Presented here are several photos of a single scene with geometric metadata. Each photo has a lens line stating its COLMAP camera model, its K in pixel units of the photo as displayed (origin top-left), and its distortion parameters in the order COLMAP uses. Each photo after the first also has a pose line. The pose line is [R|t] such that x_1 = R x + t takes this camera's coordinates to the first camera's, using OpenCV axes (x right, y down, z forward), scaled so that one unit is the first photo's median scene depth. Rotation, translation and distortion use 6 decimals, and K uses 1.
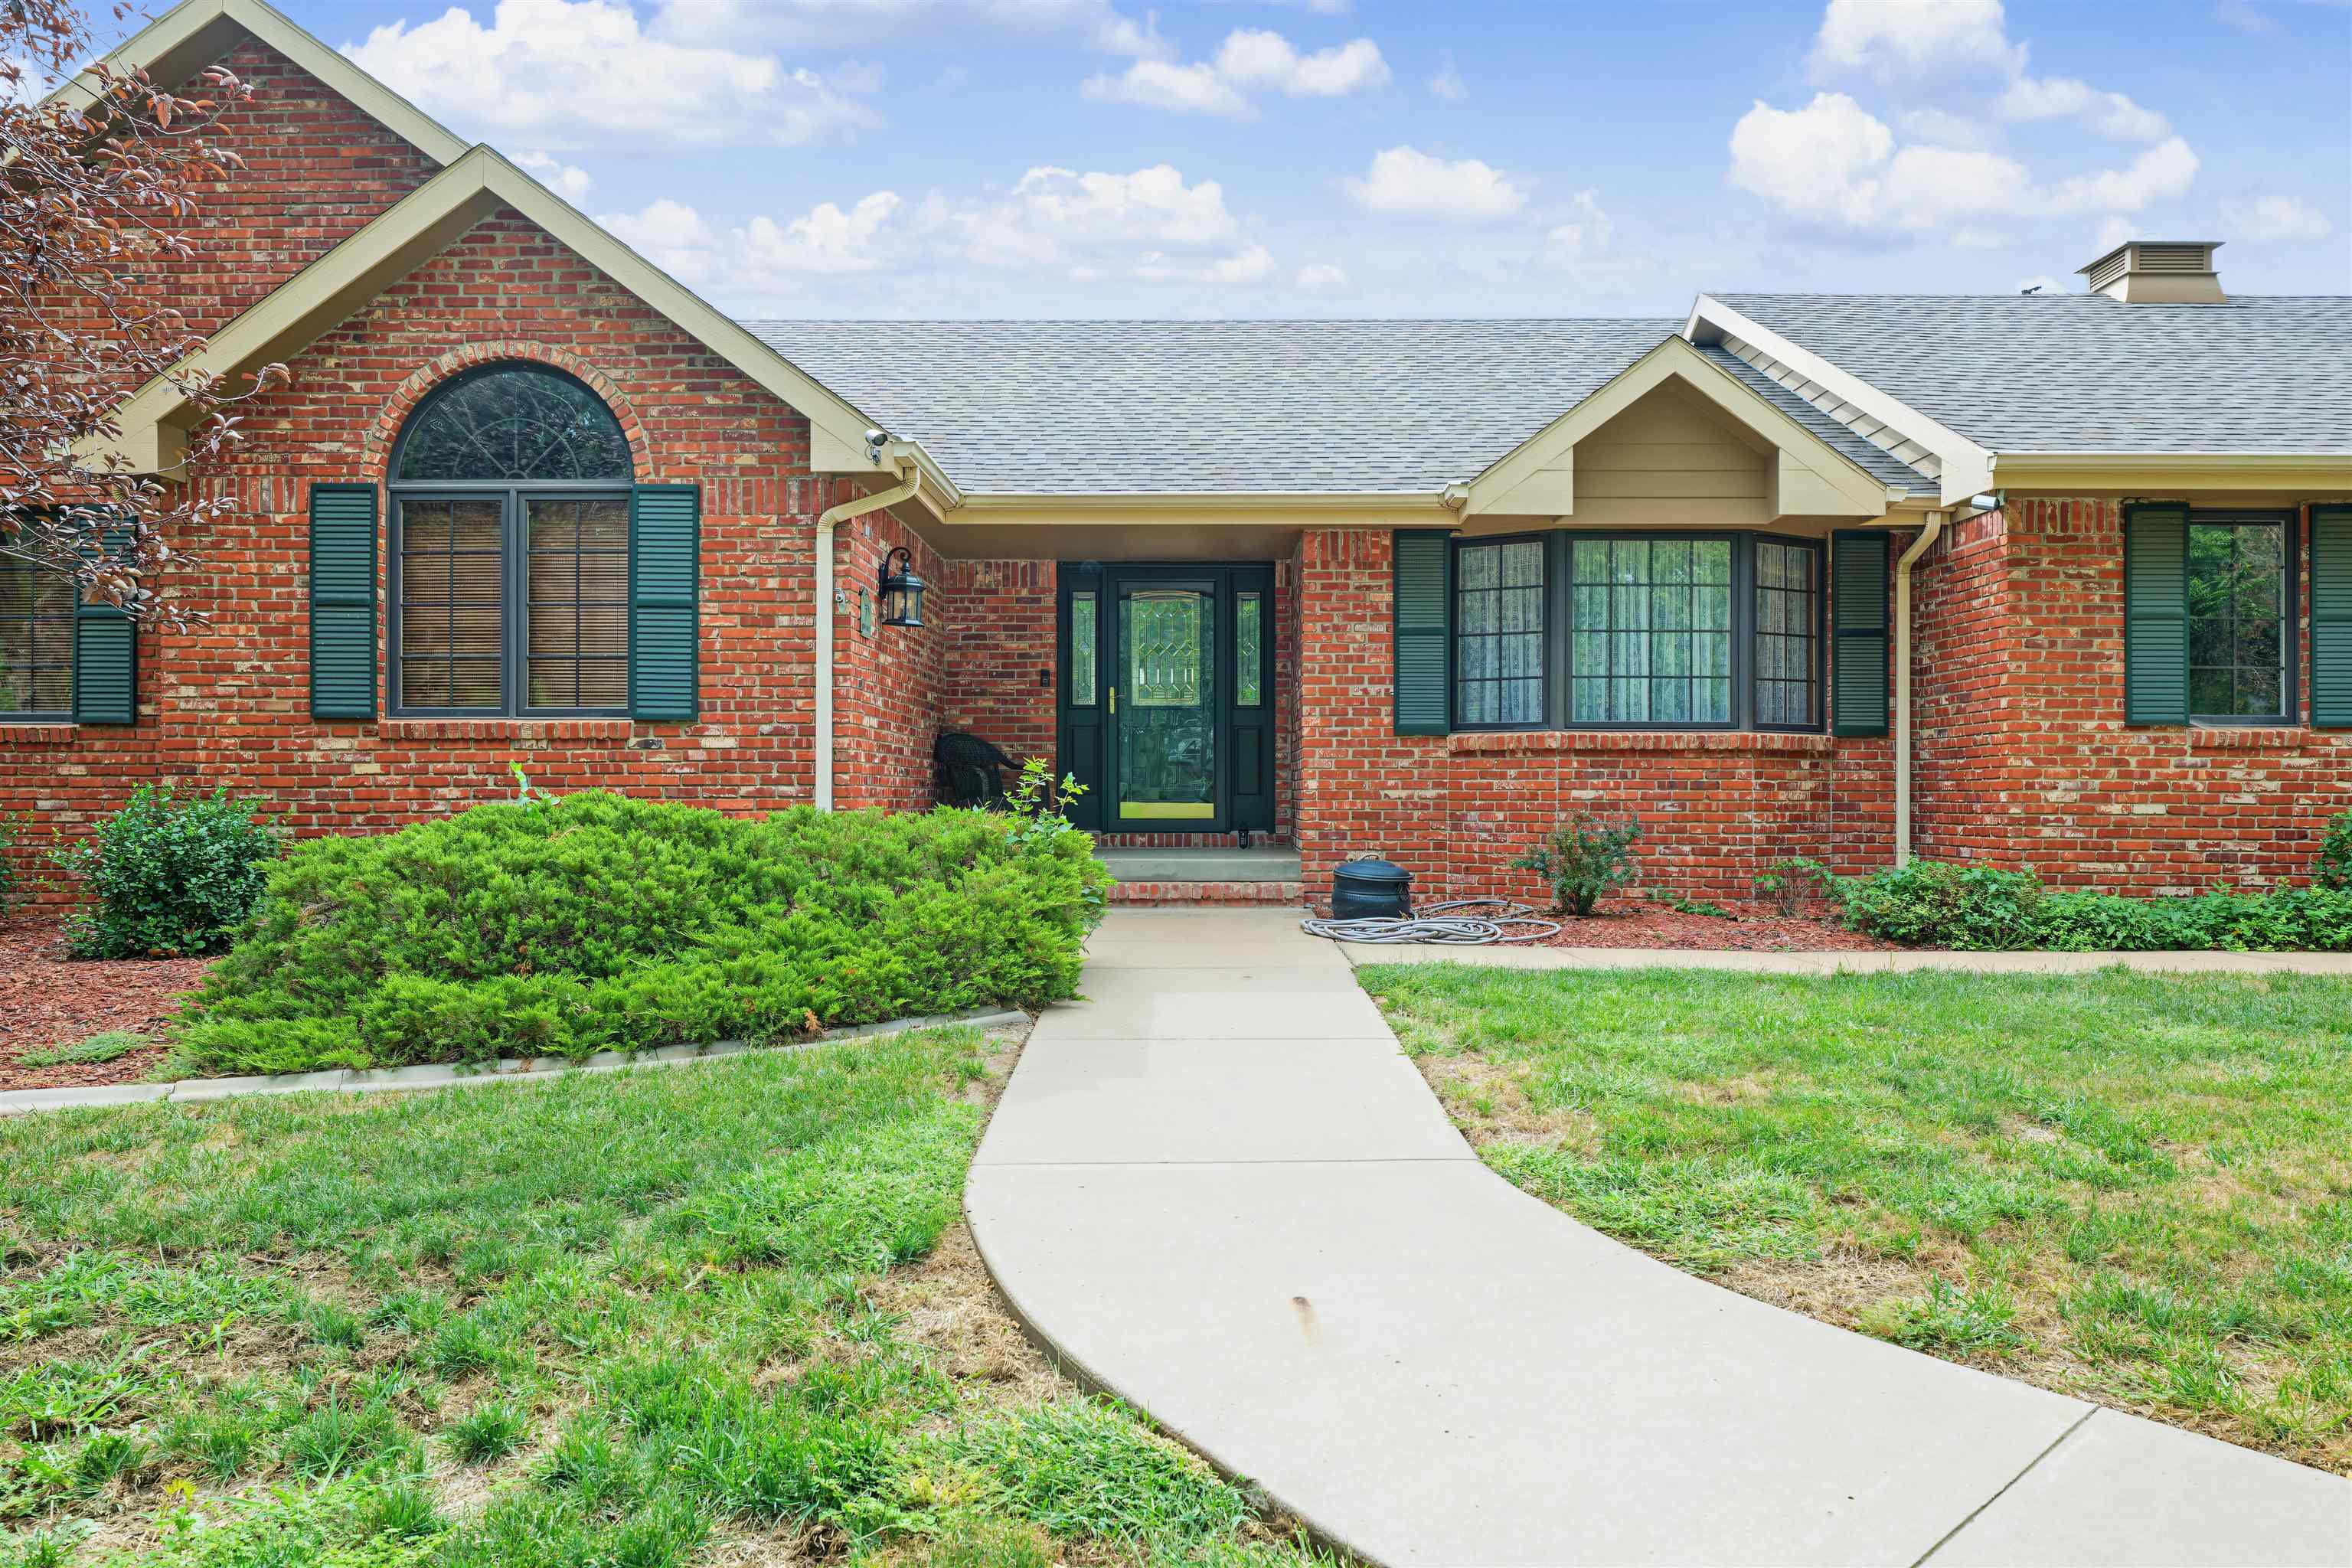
lens RADIAL K [[1617.3, 0, 1176.7], [0, 1617.3, 779.0], [0, 0, 1]] dist [-0.003148, 0.000506]
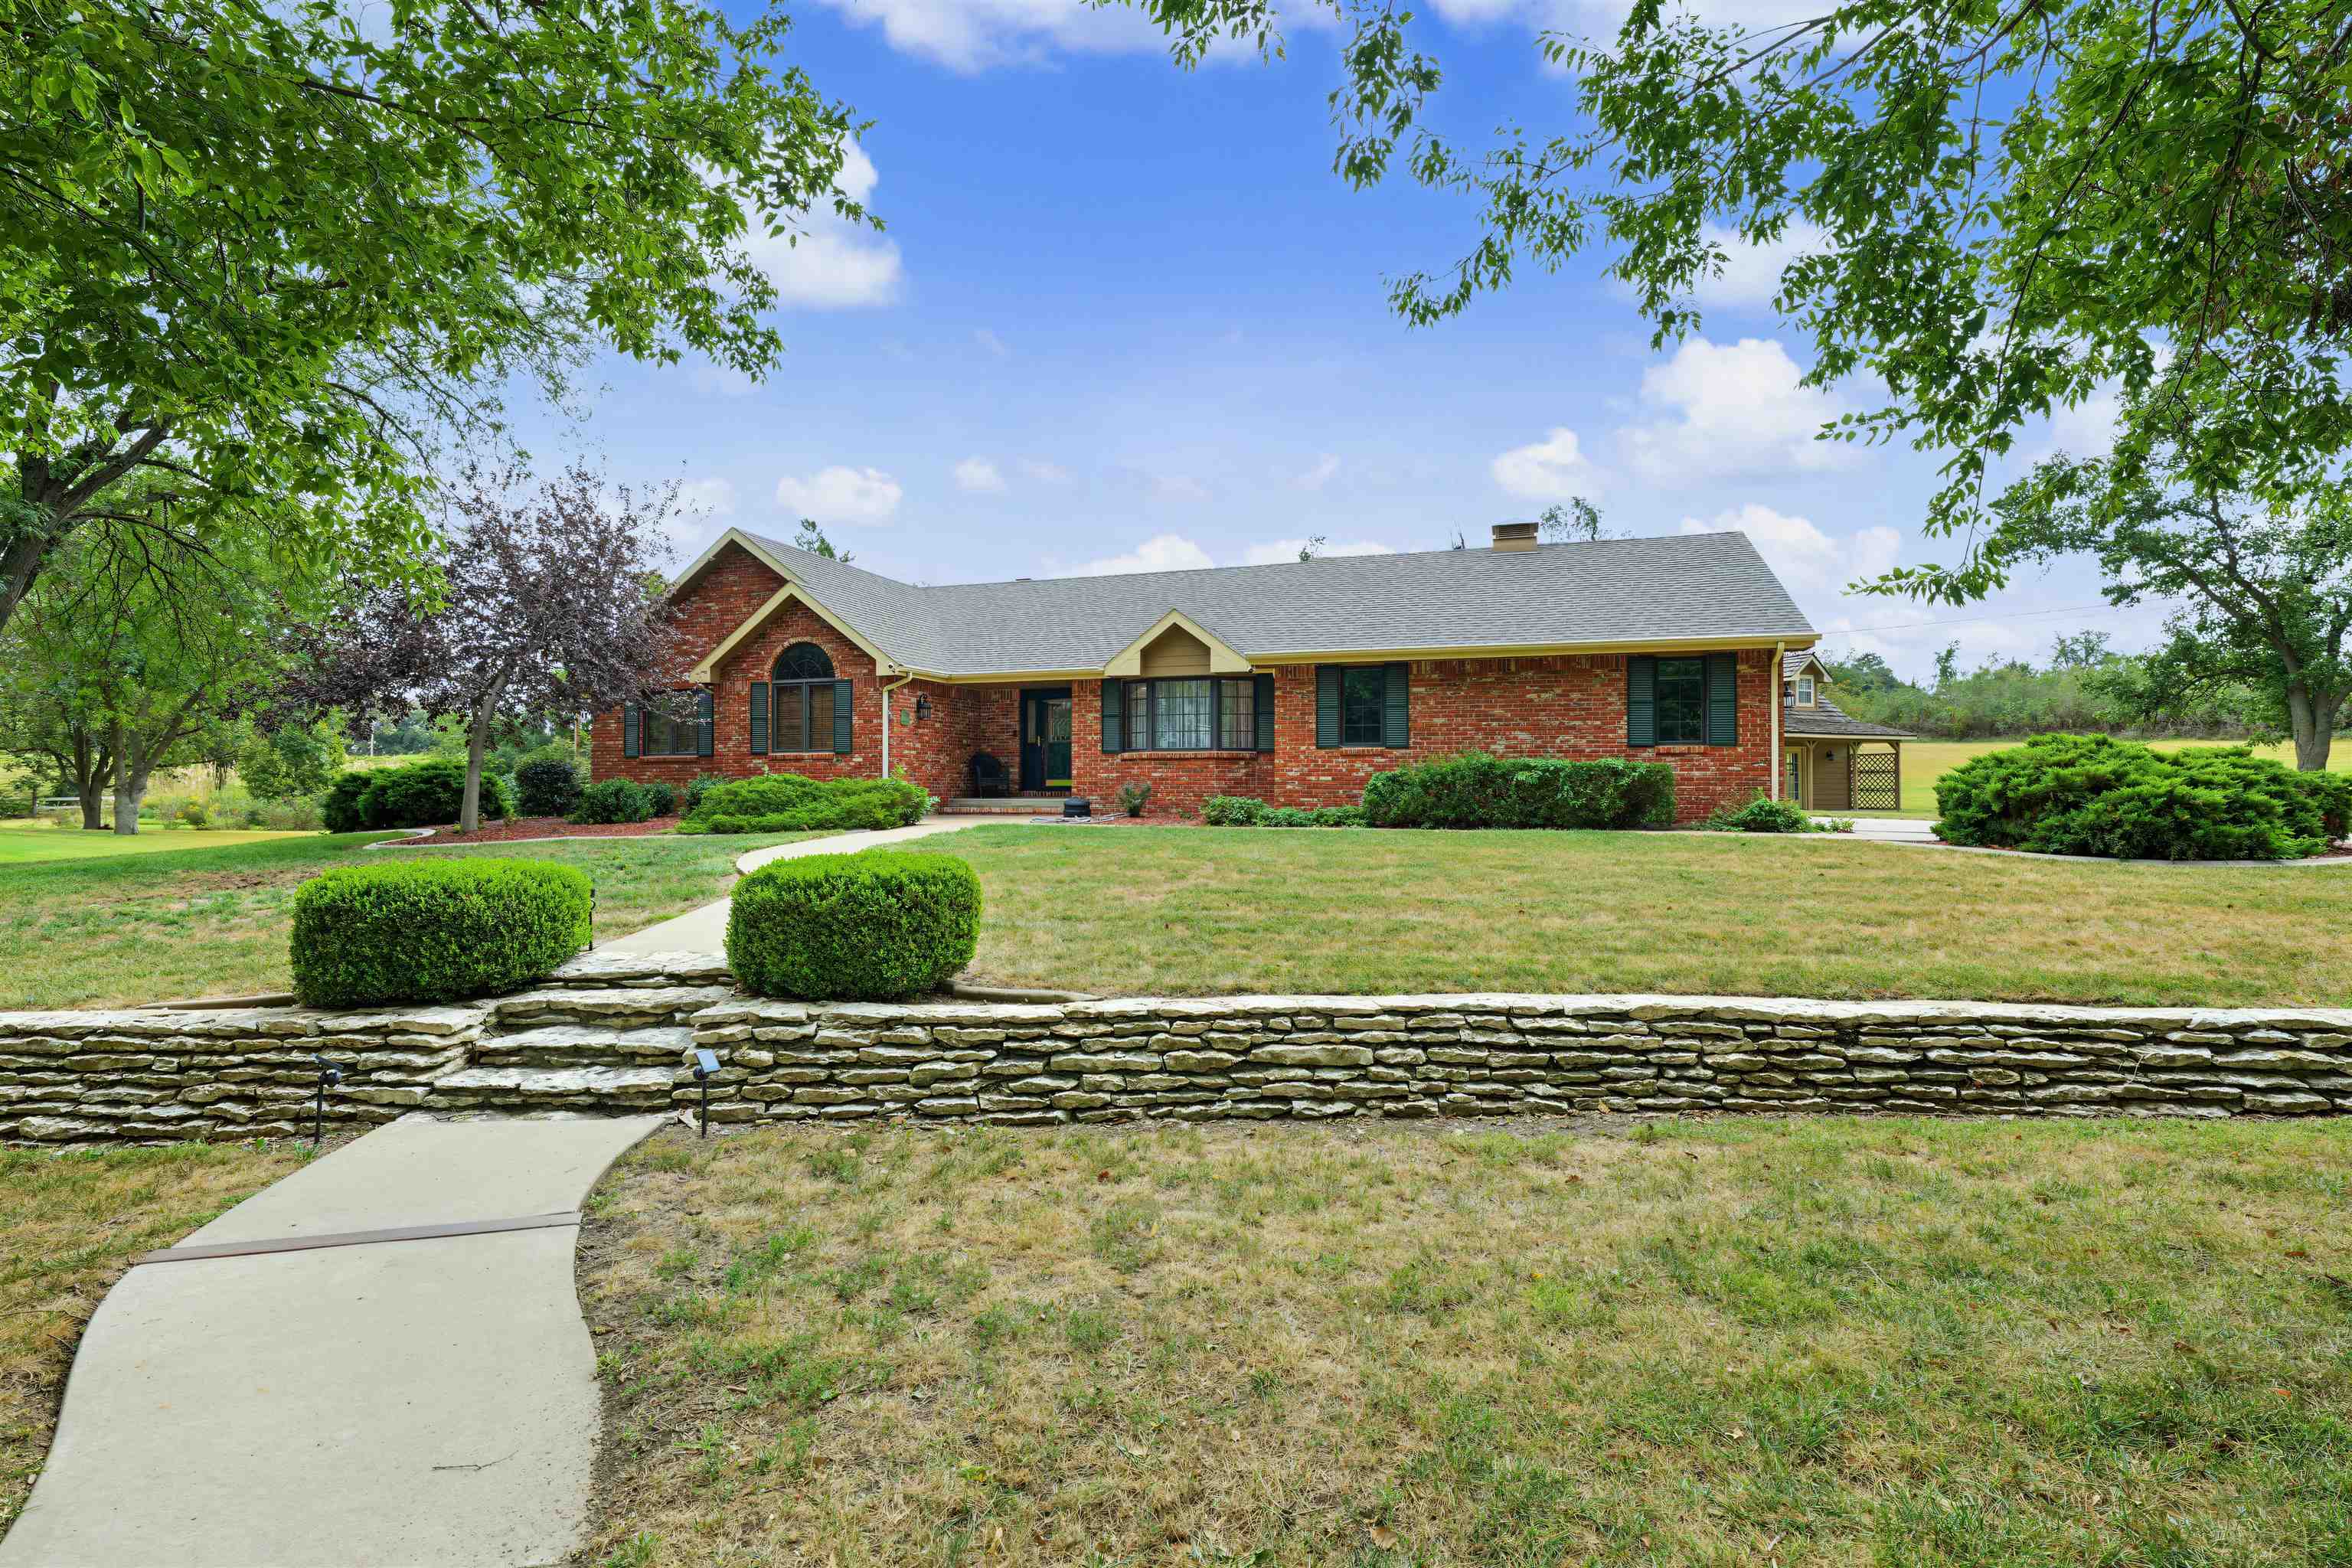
lens RADIAL K [[1078.8, 0, 1170.9], [0, 1078.8, 780.6], [0, 0, 1]] dist [-0.000230, -0.000362]
pose [[0.954567, -0.004886, -0.297955, 0.893472], [0.005635, 0.999983, 0.001655, 0.018288], [0.297942, -0.003258, 0.954578, -0.809982]]
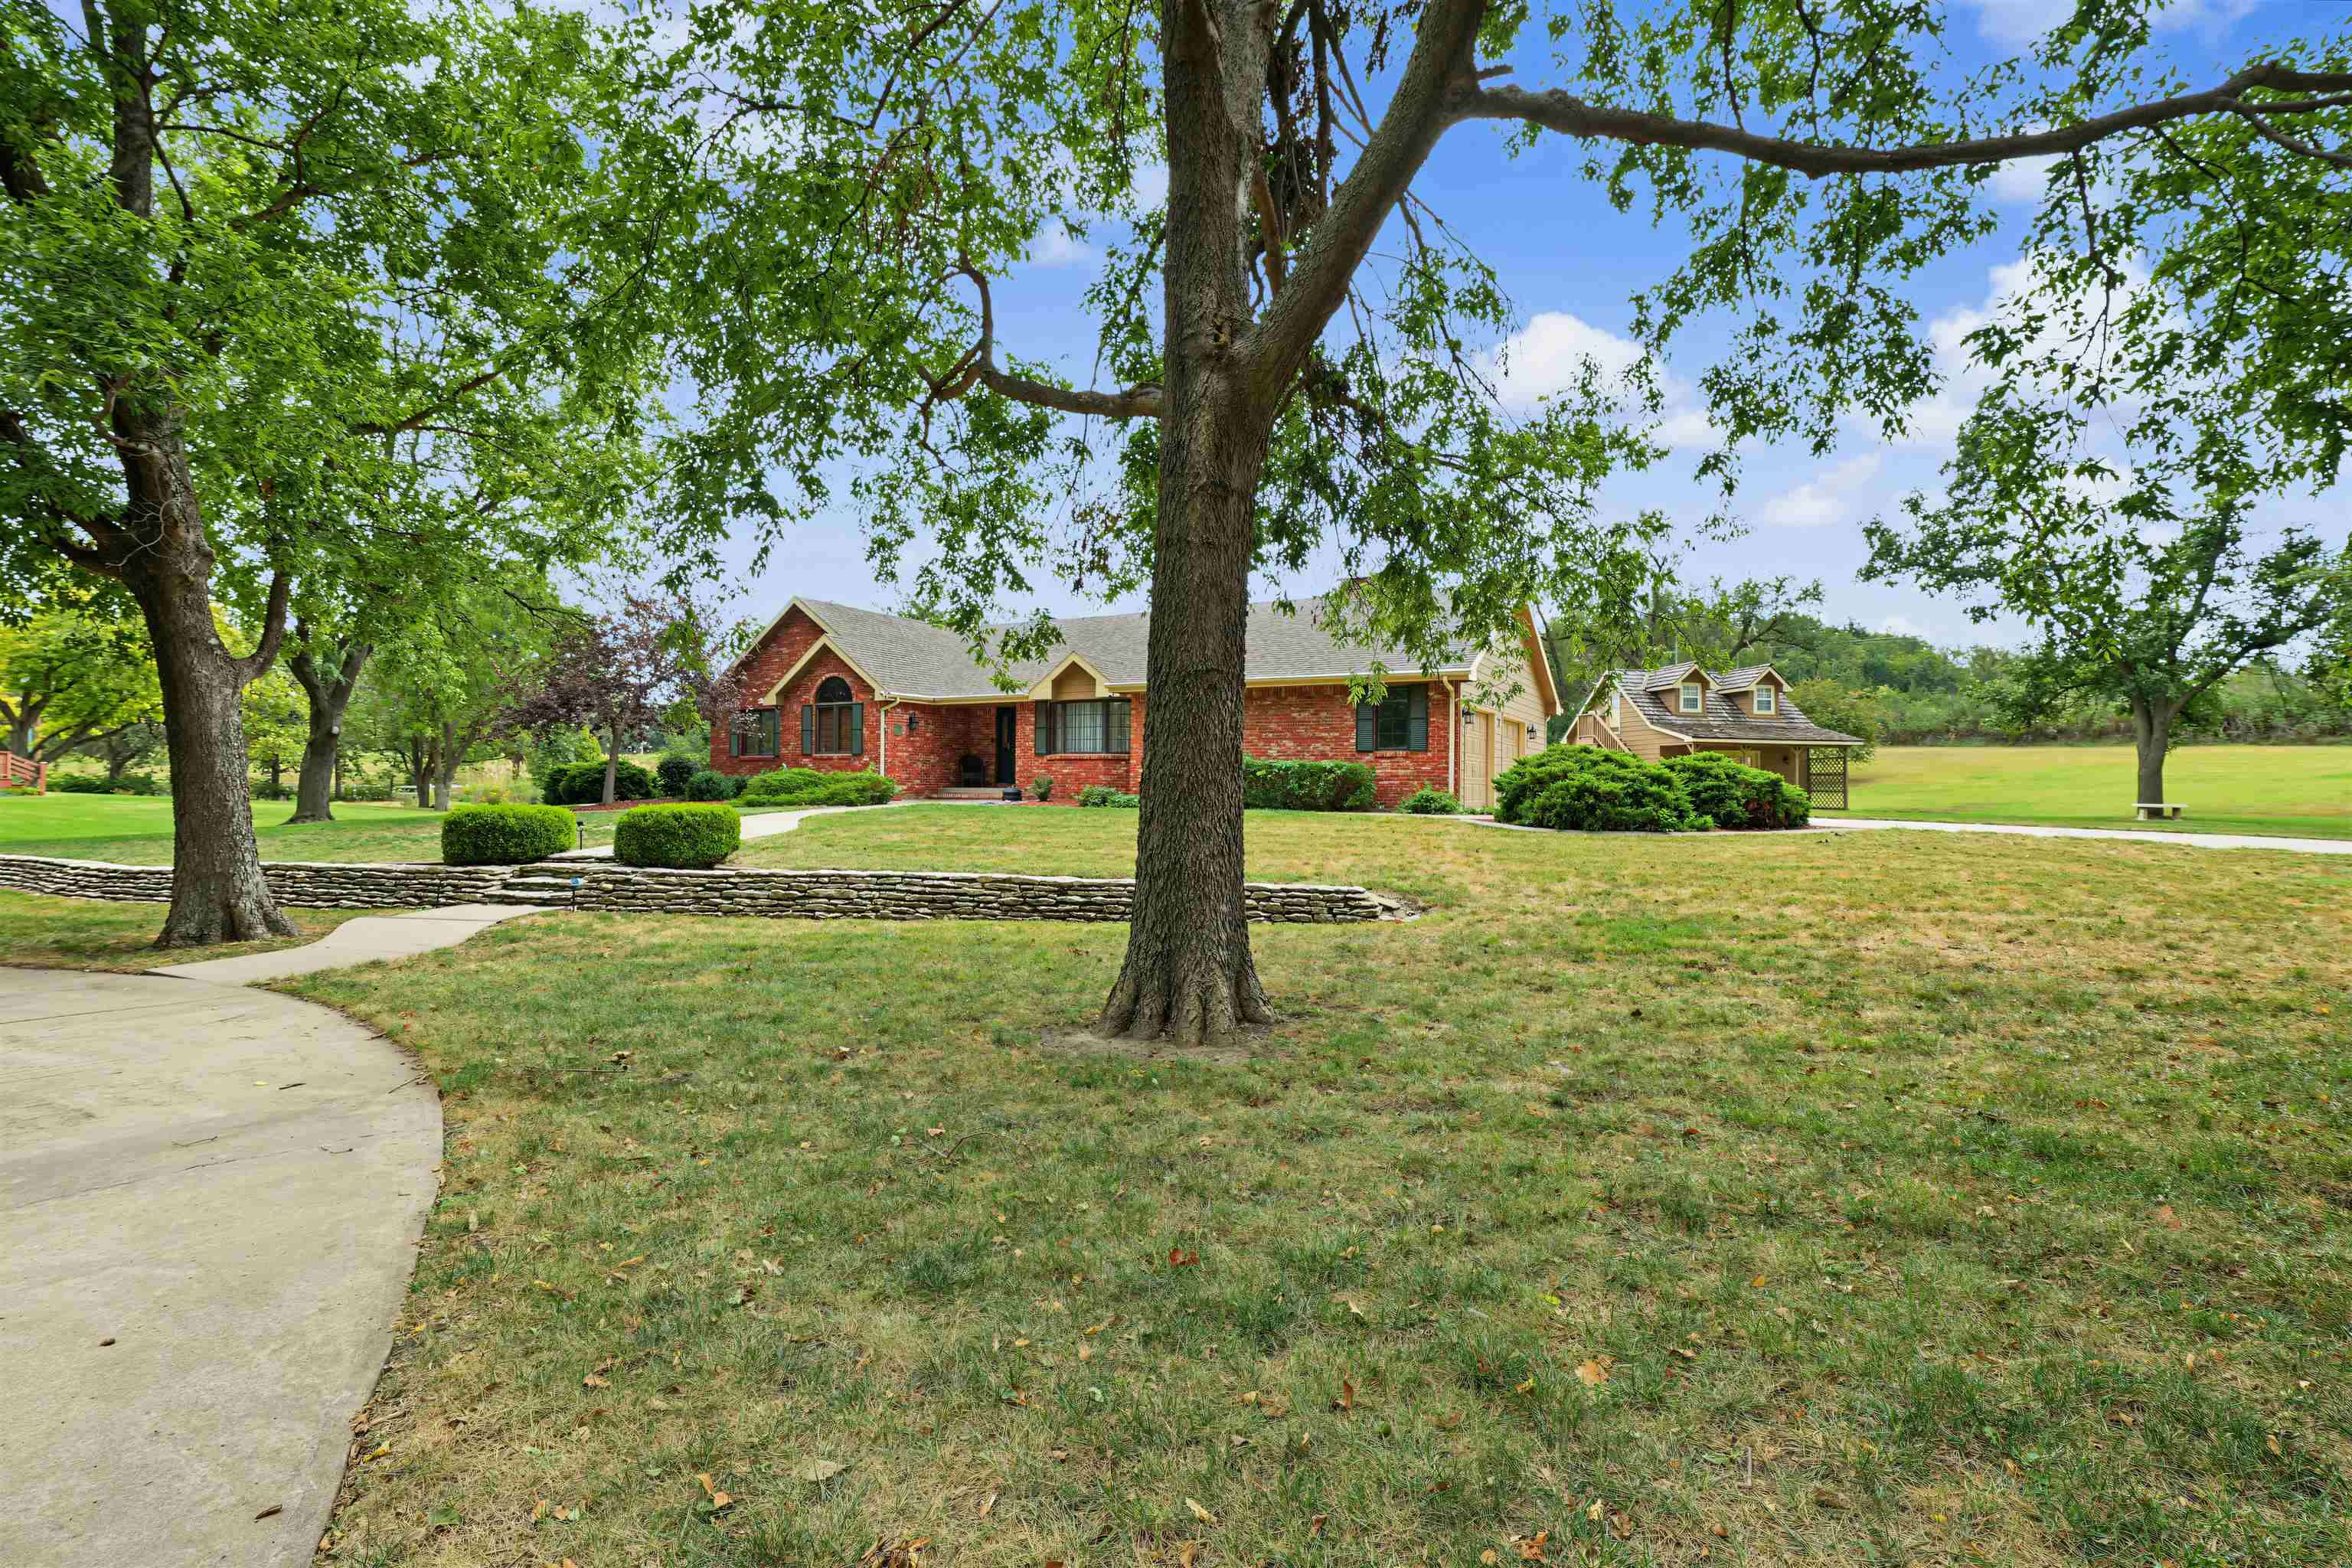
lens RADIAL K [[1078.8, 0, 1186.4], [0, 1078.8, 784.1], [0, 0, 1]] dist [-0.000230, -0.000362]
pose [[0.884272, 0.003374, -0.466959, 1.825845], [-0.001675, 0.999990, 0.004054, 0.032478], [0.466968, -0.002803, 0.884270, -1.197134]]
